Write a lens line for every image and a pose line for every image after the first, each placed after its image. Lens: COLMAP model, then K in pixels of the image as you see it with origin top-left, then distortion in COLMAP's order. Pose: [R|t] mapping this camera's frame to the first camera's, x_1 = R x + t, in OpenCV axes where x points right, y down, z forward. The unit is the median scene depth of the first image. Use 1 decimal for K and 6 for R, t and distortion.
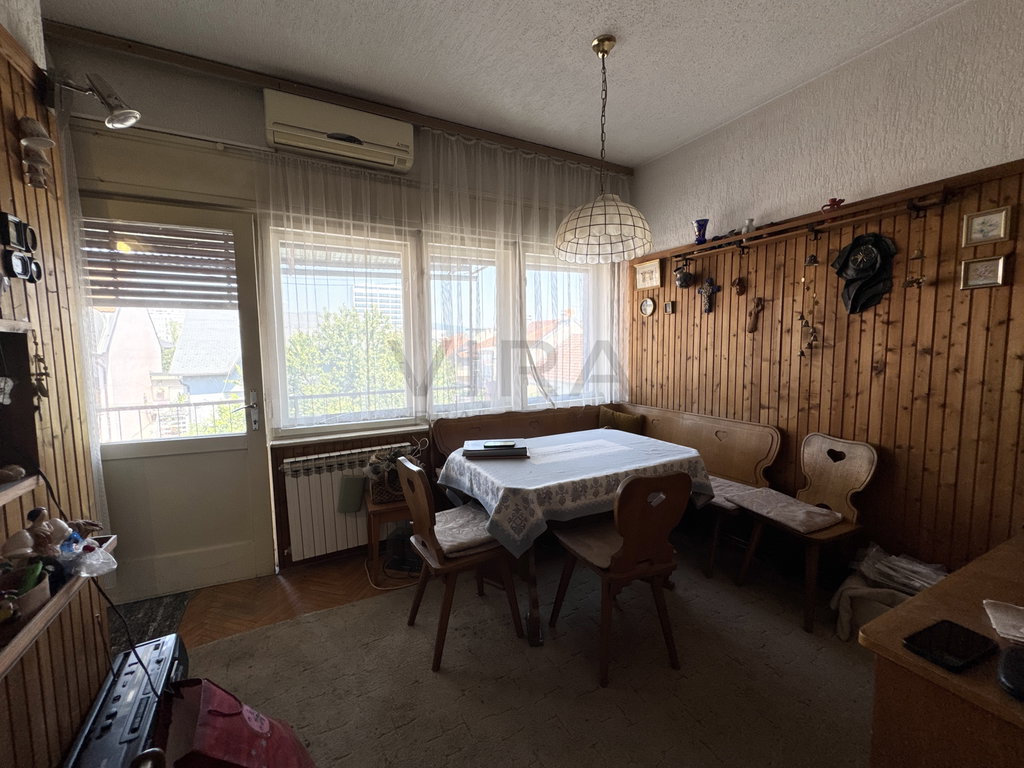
lens RADIAL K [[411.6, 0, 510.6], [0, 411.6, 384.7], [0, 0, 1]] dist [-0.000494, 0.000381]
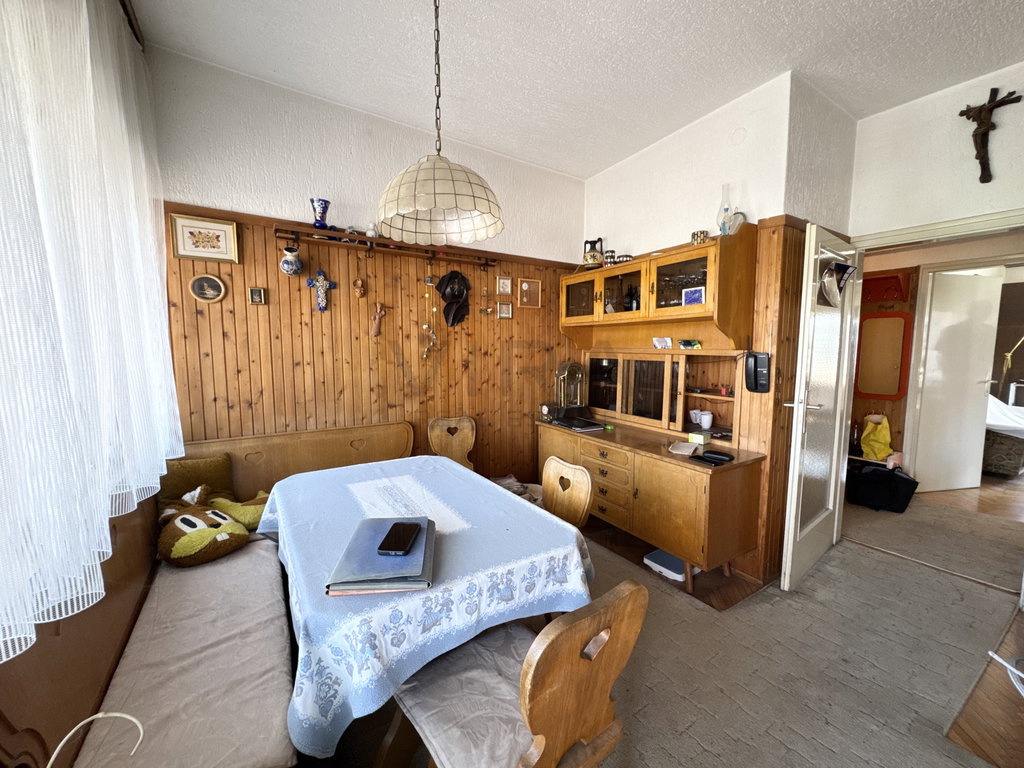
lens RADIAL K [[411.6, 0, 510.6], [0, 411.6, 384.7], [0, 0, 1]] dist [-0.000494, 0.000381]
pose [[-0.079576, -0.083728, 0.993306, -0.478007], [0.085647, 0.992207, 0.090496, -0.072741], [-0.993143, 0.092275, -0.071785, 0.770326]]
